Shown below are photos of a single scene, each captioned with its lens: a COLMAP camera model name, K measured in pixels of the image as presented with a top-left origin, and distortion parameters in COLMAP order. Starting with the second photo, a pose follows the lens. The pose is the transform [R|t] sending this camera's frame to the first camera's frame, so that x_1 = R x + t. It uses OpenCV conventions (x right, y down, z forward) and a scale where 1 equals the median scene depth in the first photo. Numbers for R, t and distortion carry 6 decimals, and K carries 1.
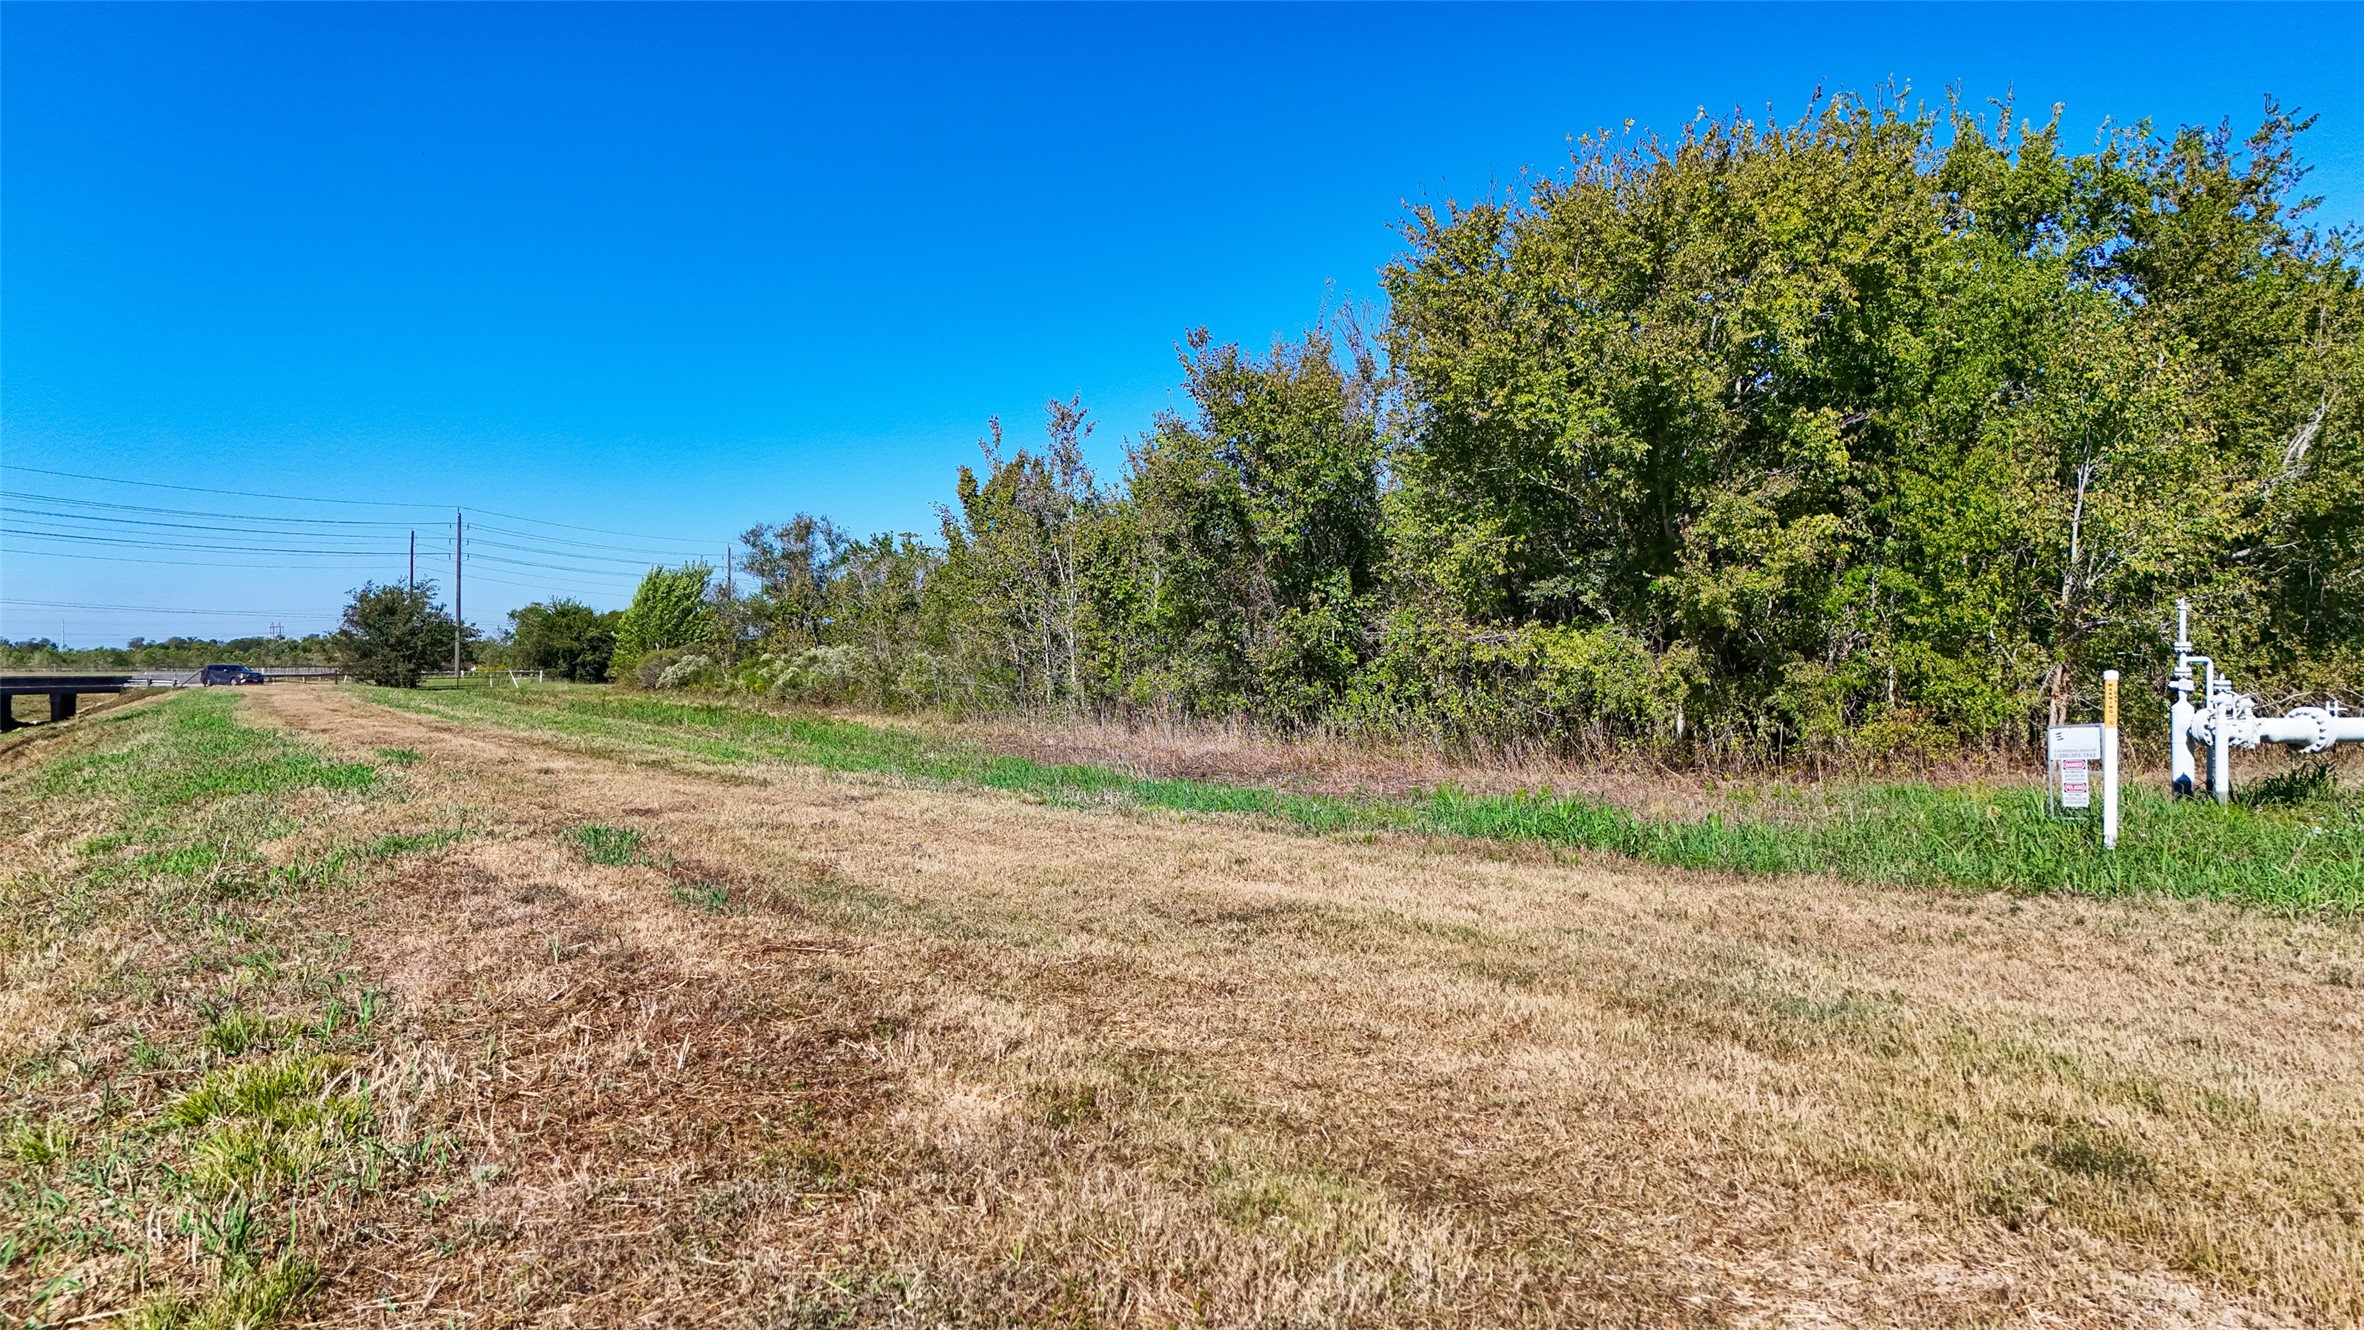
lens RADIAL K [[1732.7, 0, 1177.7], [0, 1732.7, 668.7], [0, 0, 1]] dist [0.094830, -0.107534]
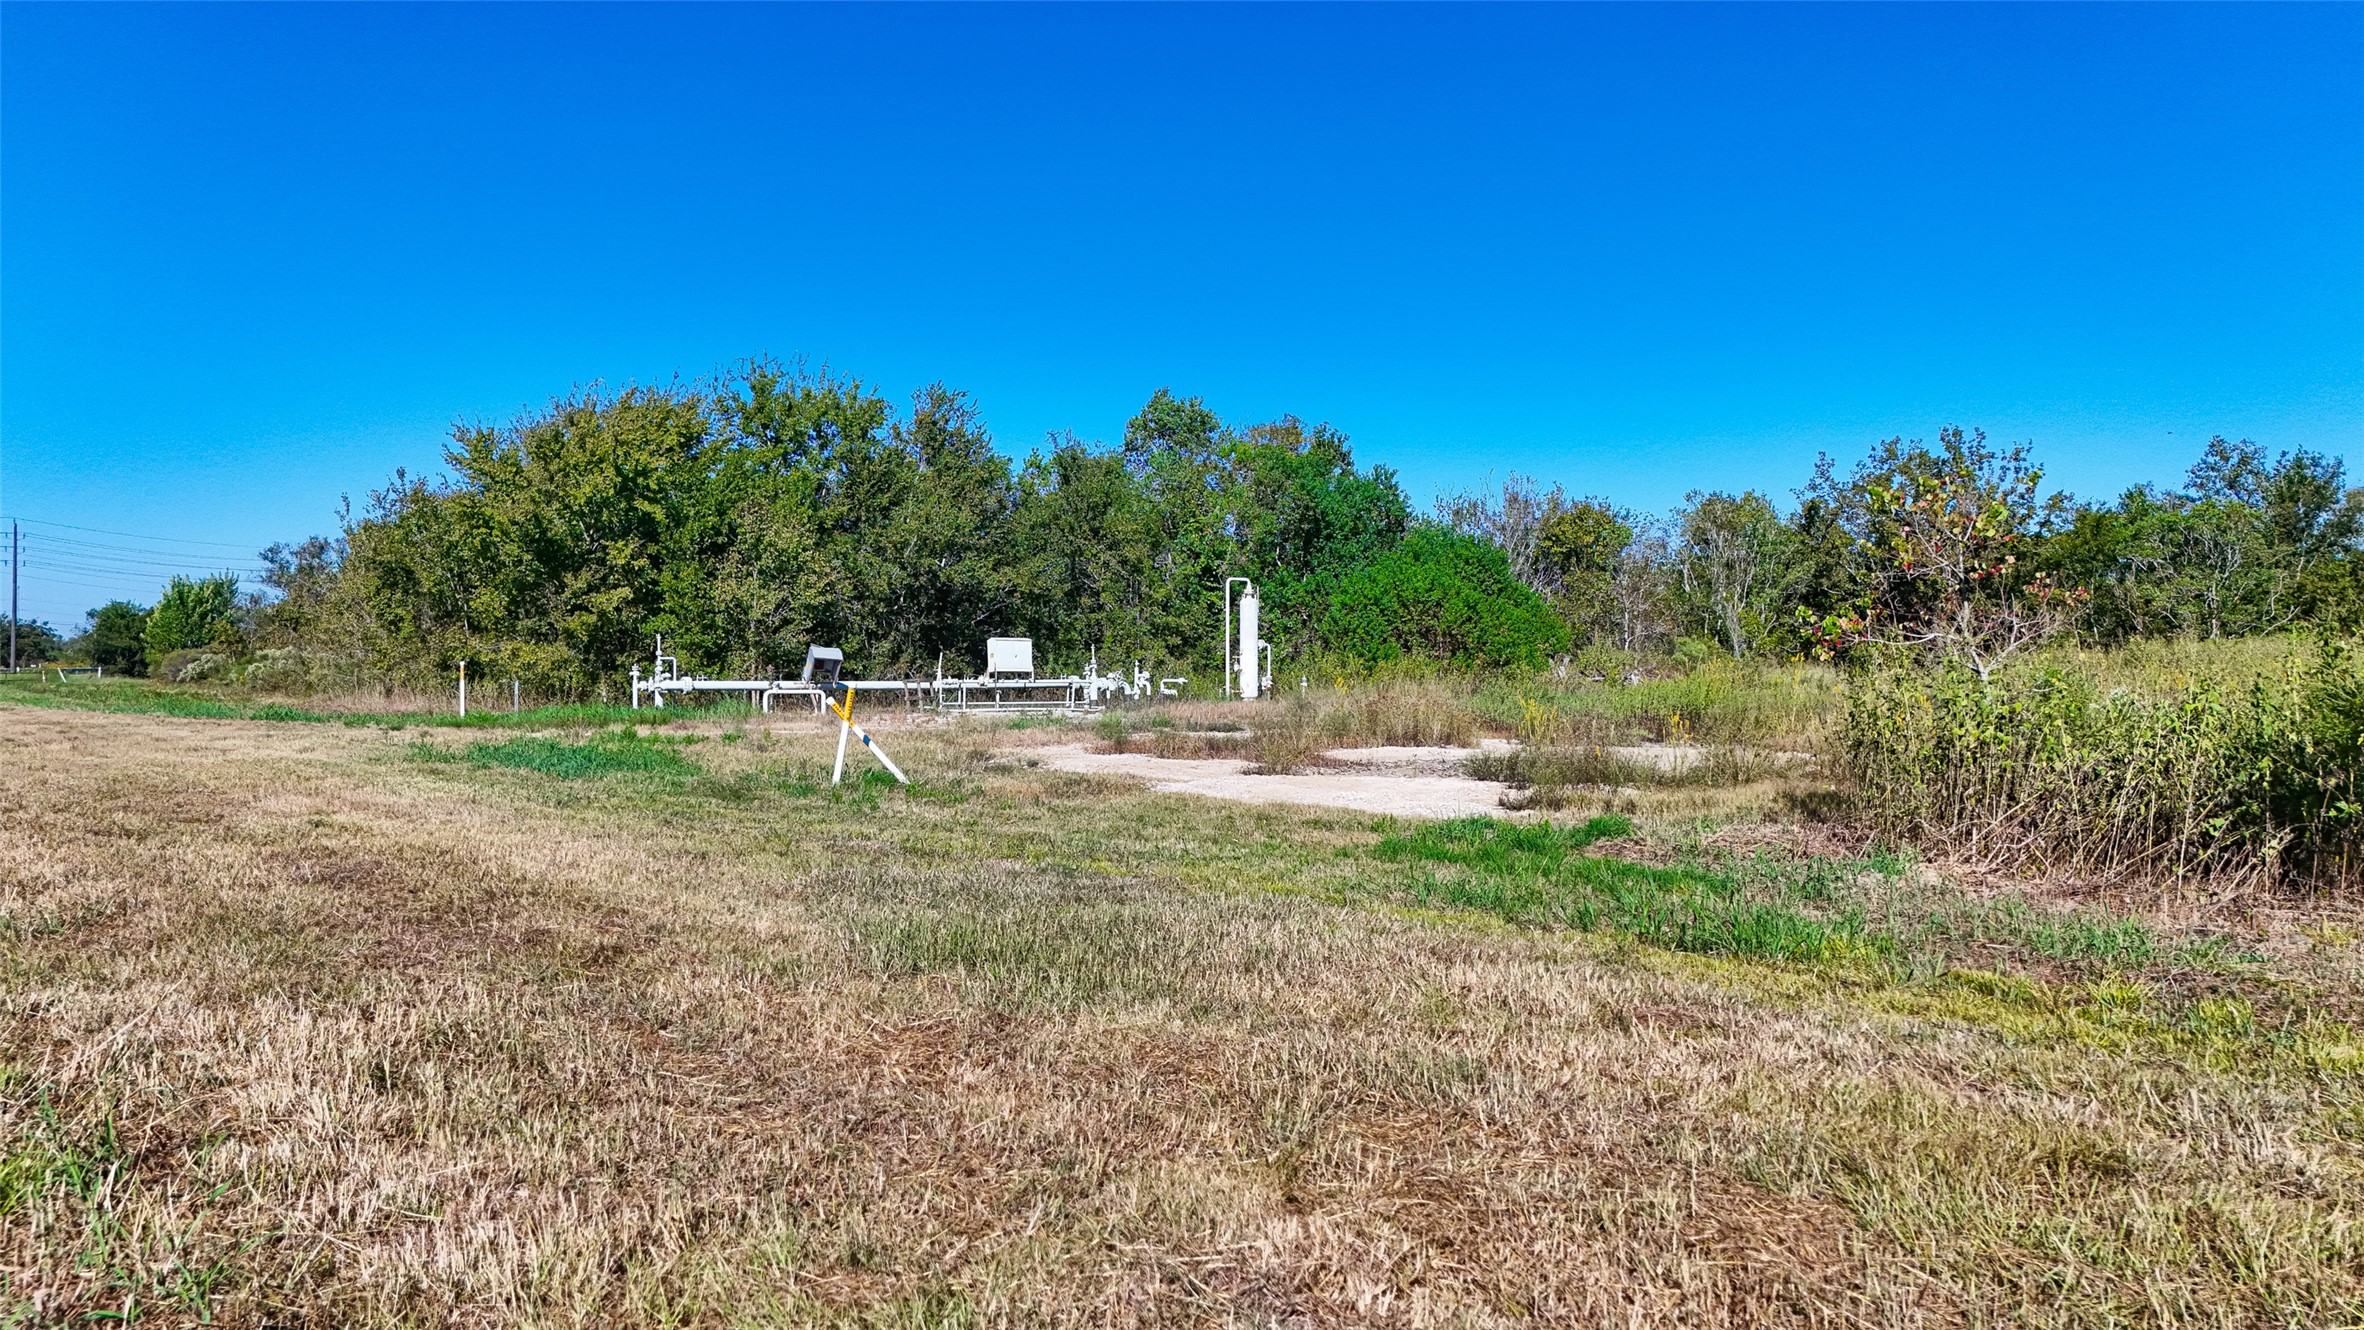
lens RADIAL K [[1688.5, 0, 1182.3], [0, 1688.5, 682.7], [0, 0, 1]] dist [0.160220, -0.212020]
pose [[0.985065, 0.003003, 0.172158, 0.162780], [-0.004144, 0.999972, 0.006269, 0.001691], [-0.172135, -0.006889, 0.985049, -0.267325]]
